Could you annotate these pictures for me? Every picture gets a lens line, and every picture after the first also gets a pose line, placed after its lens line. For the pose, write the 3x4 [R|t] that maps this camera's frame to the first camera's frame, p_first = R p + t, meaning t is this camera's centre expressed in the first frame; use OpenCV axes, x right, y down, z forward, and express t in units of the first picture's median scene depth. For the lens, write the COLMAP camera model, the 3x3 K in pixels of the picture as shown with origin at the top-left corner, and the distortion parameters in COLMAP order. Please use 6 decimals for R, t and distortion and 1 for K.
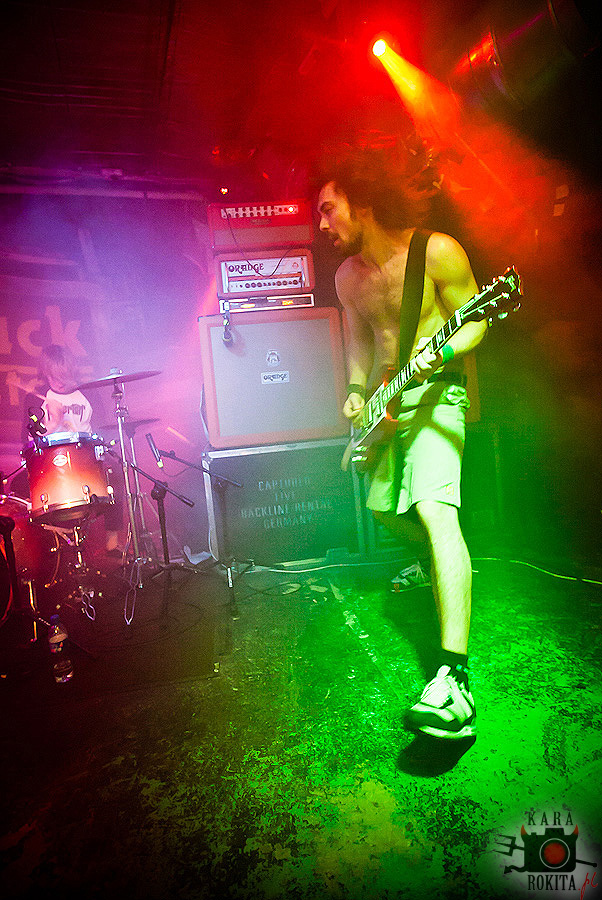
lens RADIAL K [[474.9, 0, 294.4], [0, 474.9, 427.3], [0, 0, 1]] dist [-0.057112, 0.023216]
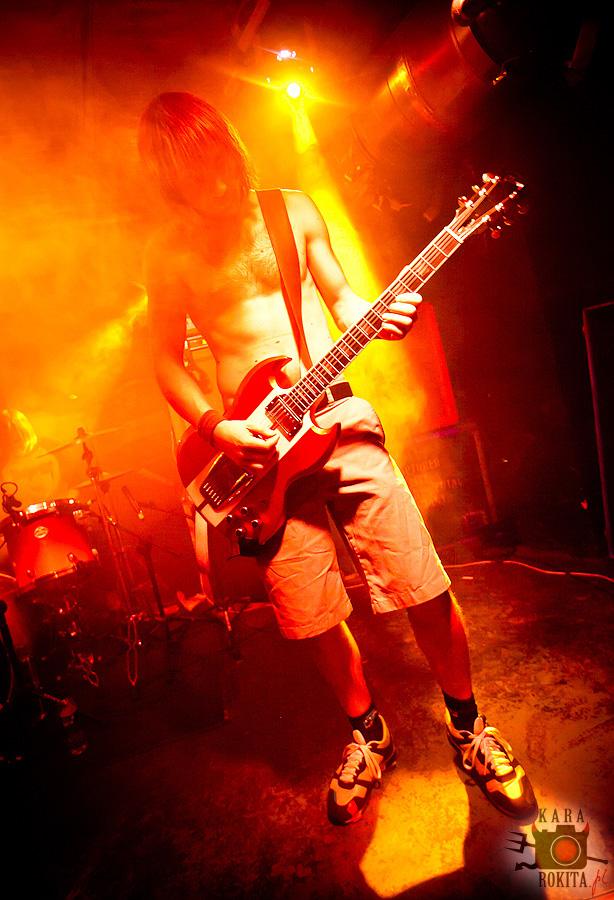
lens RADIAL K [[535.5, 0, 295.8], [0, 535.5, 428.0], [0, 0, 1]] dist [-0.046005, 0.036932]
pose [[0.989493, -0.141114, 0.031481, 0.032035], [0.140853, 0.989976, 0.010387, -0.088350], [-0.032631, -0.005843, 0.999450, -0.146103]]
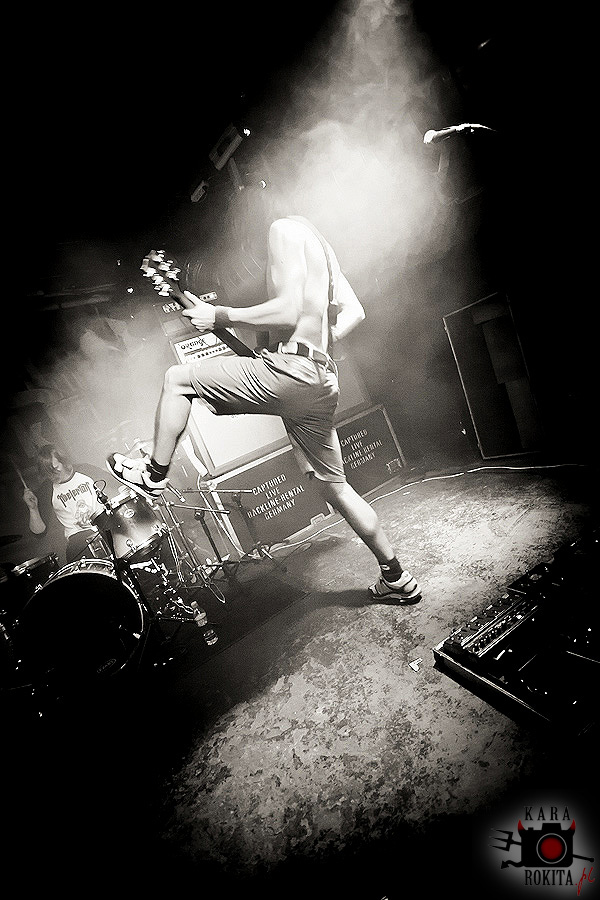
lens RADIAL K [[418.2, 0, 299.3], [0, 418.2, 452.3], [0, 0, 1]] dist [-0.067140, 0.032166]
pose [[0.903800, -0.306652, 0.298513, -0.382479], [0.310949, 0.949809, 0.034253, 0.016331], [-0.294034, 0.061865, 0.953791, -0.289323]]
